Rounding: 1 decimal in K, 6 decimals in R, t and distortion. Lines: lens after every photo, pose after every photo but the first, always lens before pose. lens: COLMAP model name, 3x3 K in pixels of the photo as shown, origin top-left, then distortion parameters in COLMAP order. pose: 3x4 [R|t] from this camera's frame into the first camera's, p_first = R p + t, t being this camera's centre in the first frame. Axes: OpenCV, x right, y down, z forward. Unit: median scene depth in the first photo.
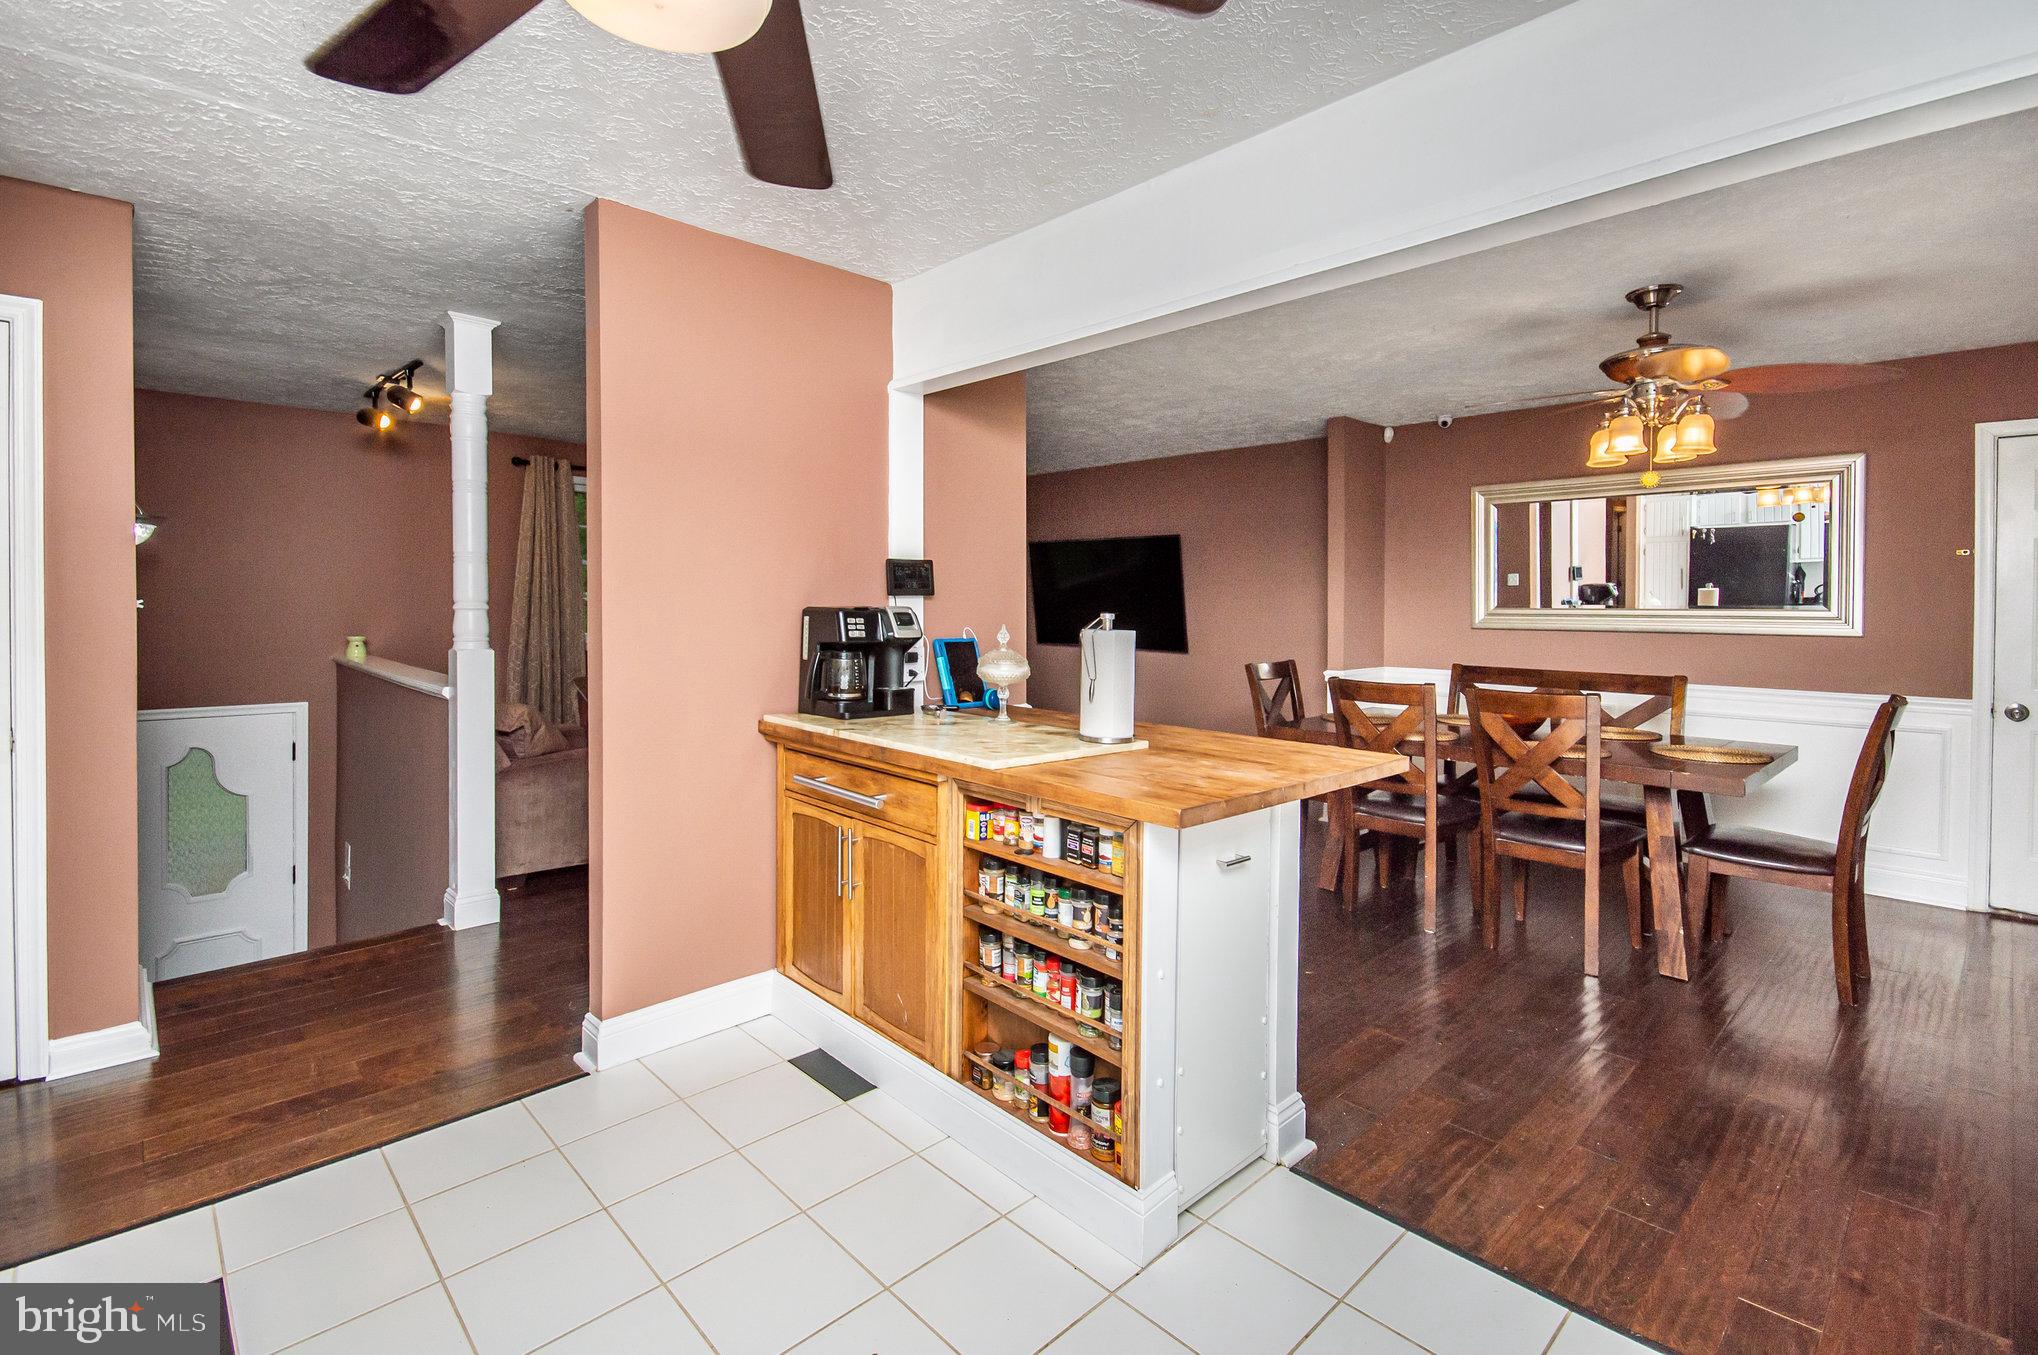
lens RADIAL K [[933.9, 0, 1008.4], [0, 933.9, 606.7], [0, 0, 1]] dist [0.000924, -0.000953]
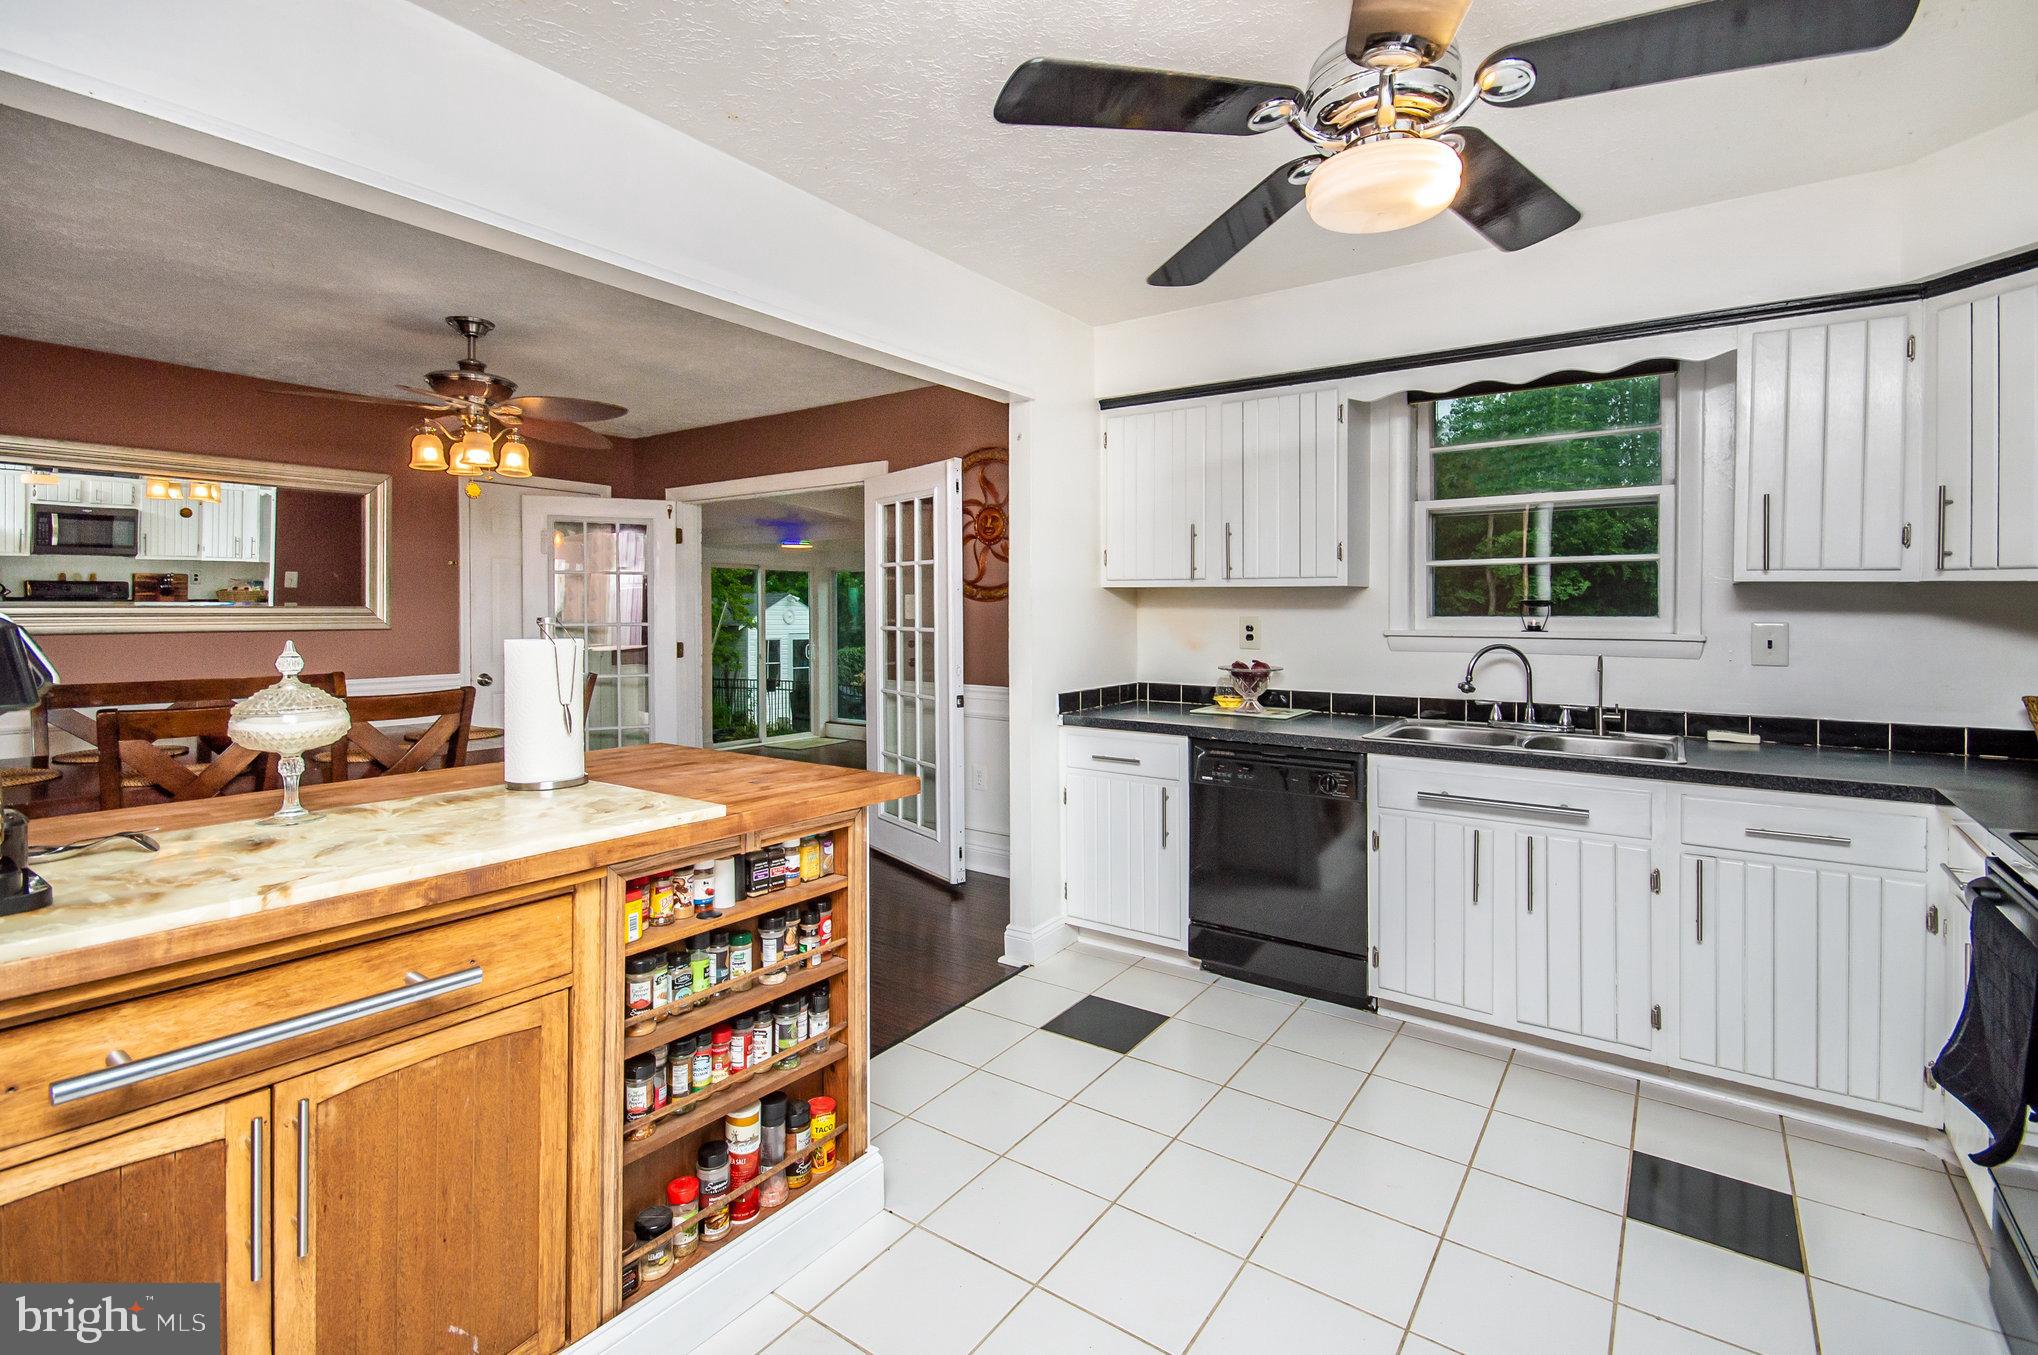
lens RADIAL K [[933.9, 0, 1008.4], [0, 933.9, 606.7], [0, 0, 1]] dist [0.000924, -0.000953]
pose [[-0.185806, -0.004913, 0.982574, -0.776562], [0.001273, 0.999985, 0.005241, -0.003682], [-0.982586, 0.002225, -0.185797, 0.859167]]
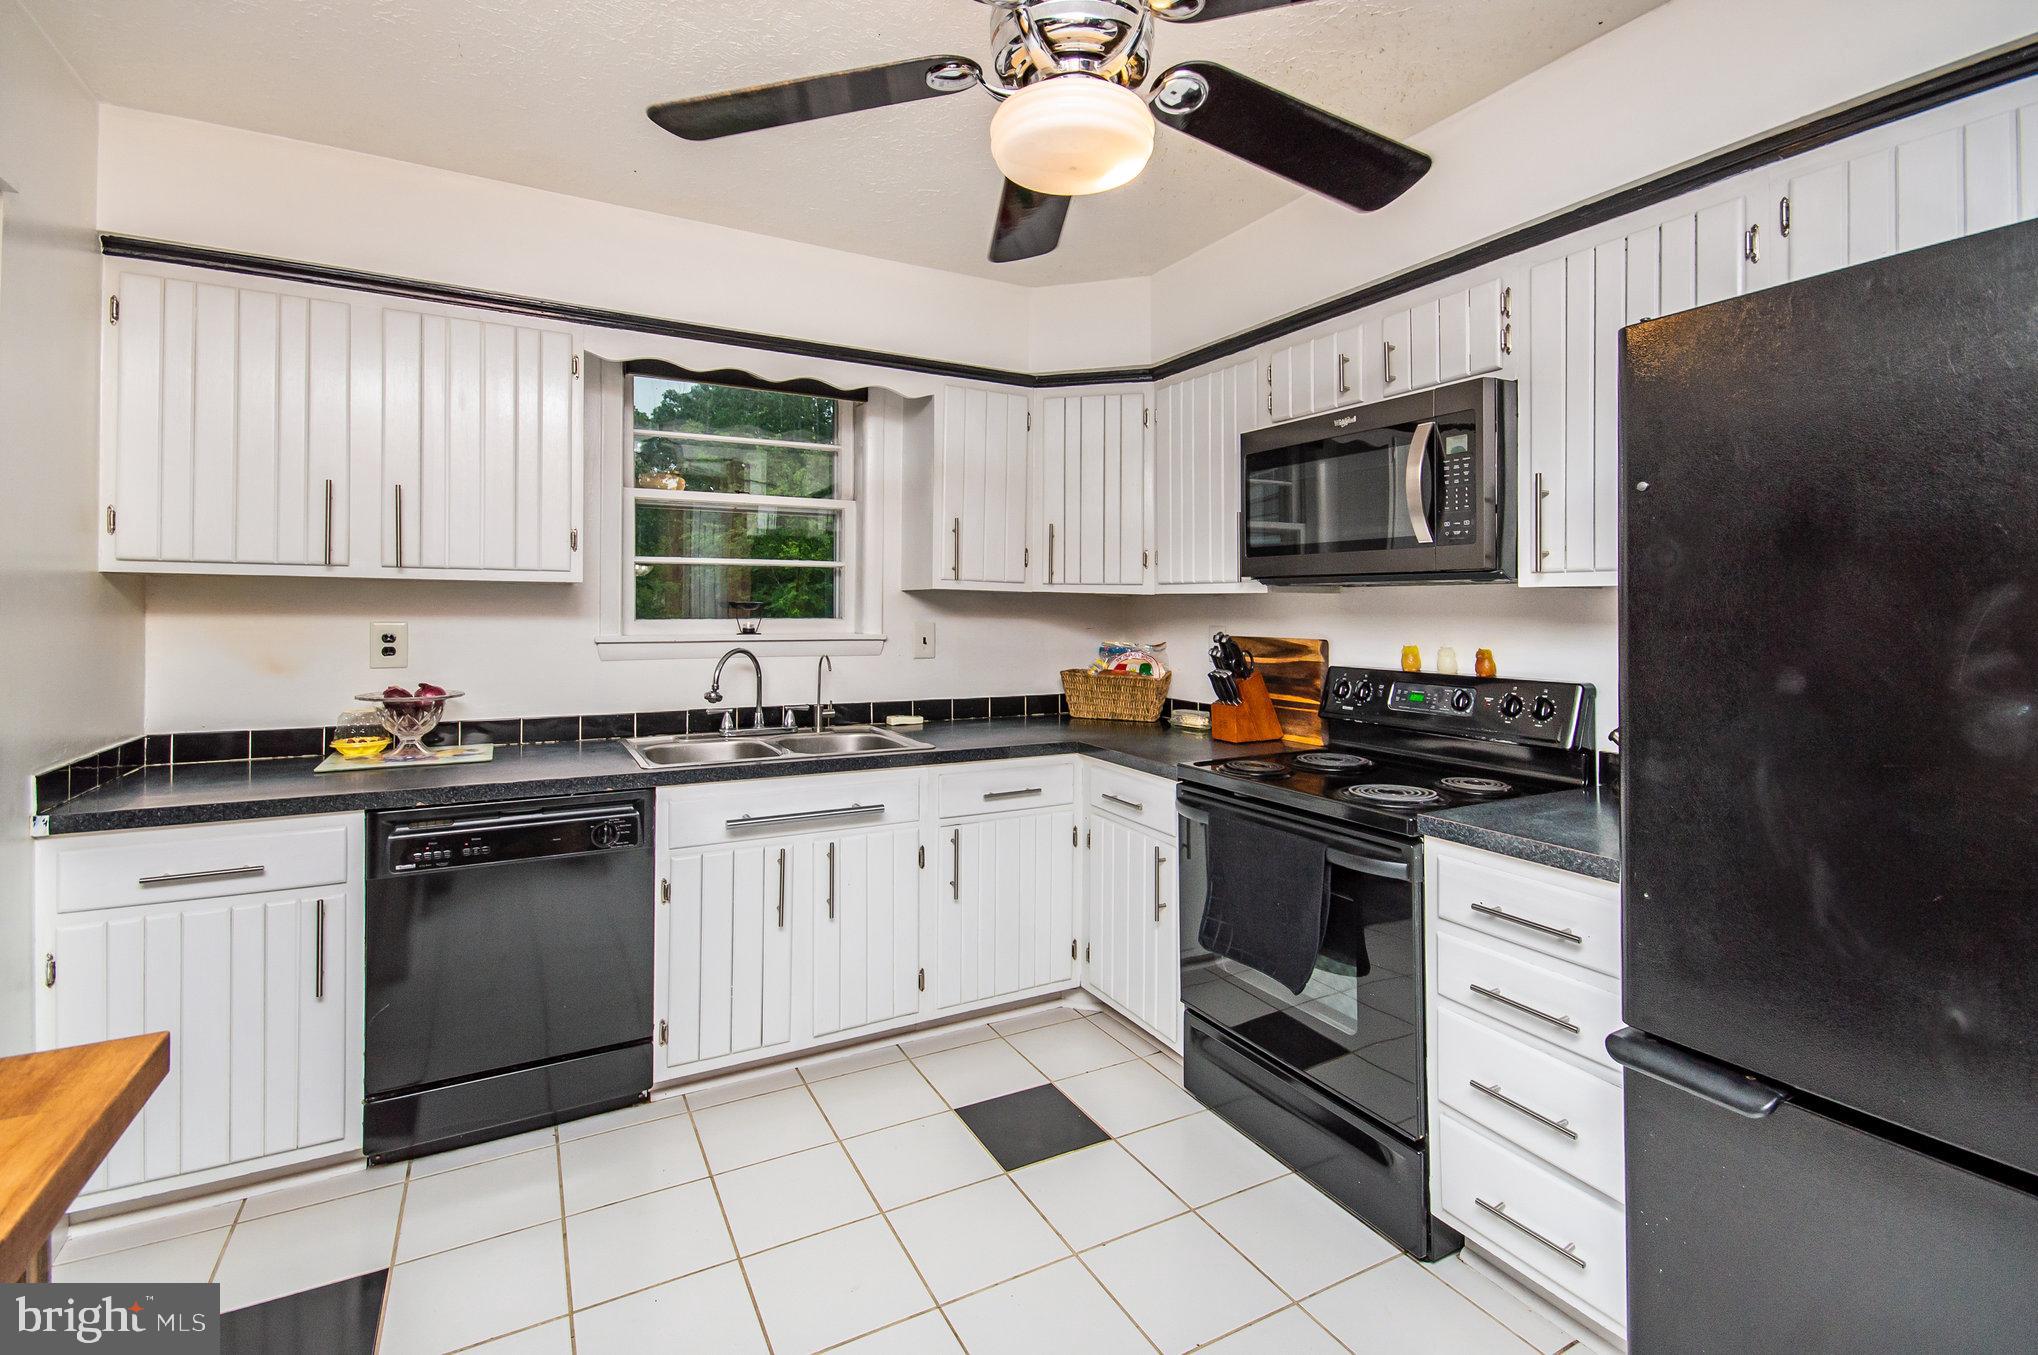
lens RADIAL K [[915.9, 0, 1012.3], [0, 915.9, 597.4], [0, 0, 1]] dist [-0.000609, -0.000292]
pose [[-0.967458, -0.006205, 0.252956, -0.265737], [-0.009068, 0.999907, -0.010154, -0.002420], [-0.252869, -0.012117, -0.967425, 1.036169]]
